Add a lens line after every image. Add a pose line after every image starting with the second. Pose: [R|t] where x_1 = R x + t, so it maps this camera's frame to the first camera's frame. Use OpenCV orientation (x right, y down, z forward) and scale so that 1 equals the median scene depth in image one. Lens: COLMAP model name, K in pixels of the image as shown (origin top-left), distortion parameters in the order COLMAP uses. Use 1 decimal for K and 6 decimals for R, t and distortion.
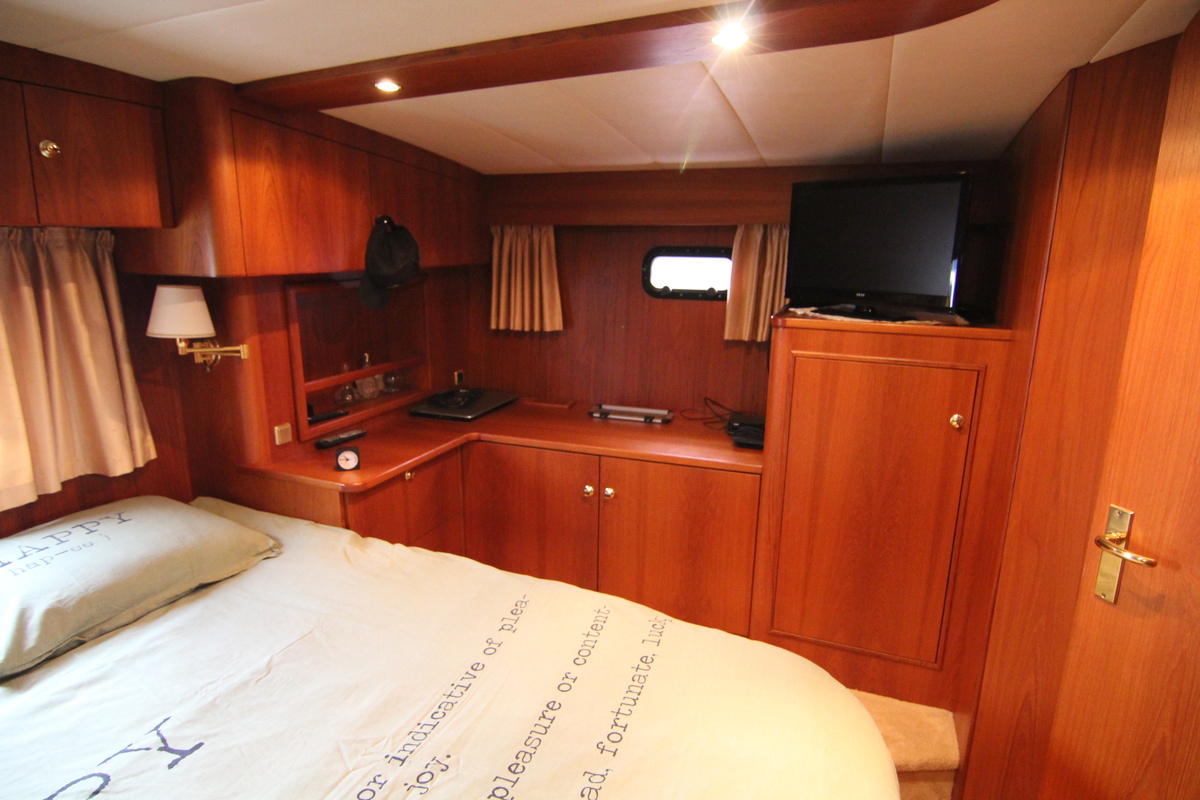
lens RADIAL K [[674.3, 0, 600.0], [0, 674.3, 400.0], [0, 0, 1]] dist [-0.016094, -0.007888]
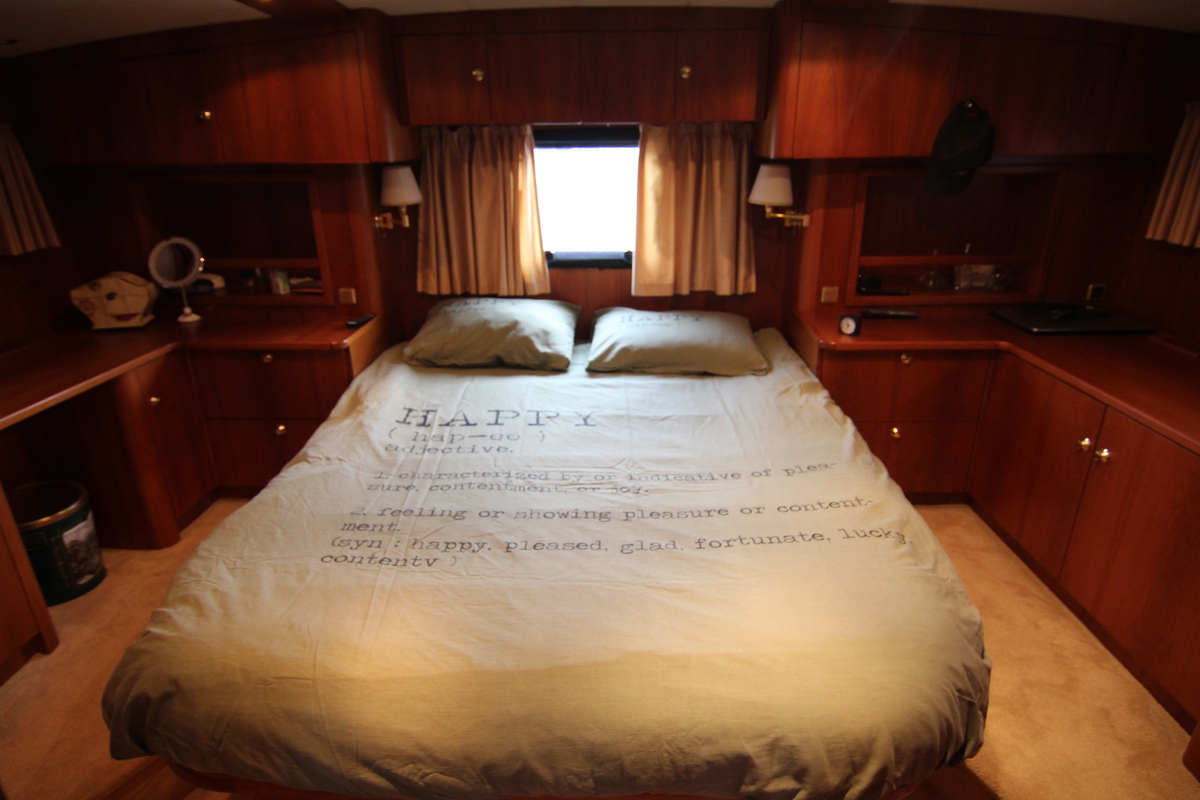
lens RADIAL K [[674.3, 0, 600.0], [0, 674.3, 400.0], [0, 0, 1]] dist [-0.016094, -0.007888]
pose [[0.329627, 0.327171, -0.885610, 0.579582], [-0.189353, 0.941886, 0.277483, -0.031957], [0.924928, 0.076227, 0.372422, 0.192120]]
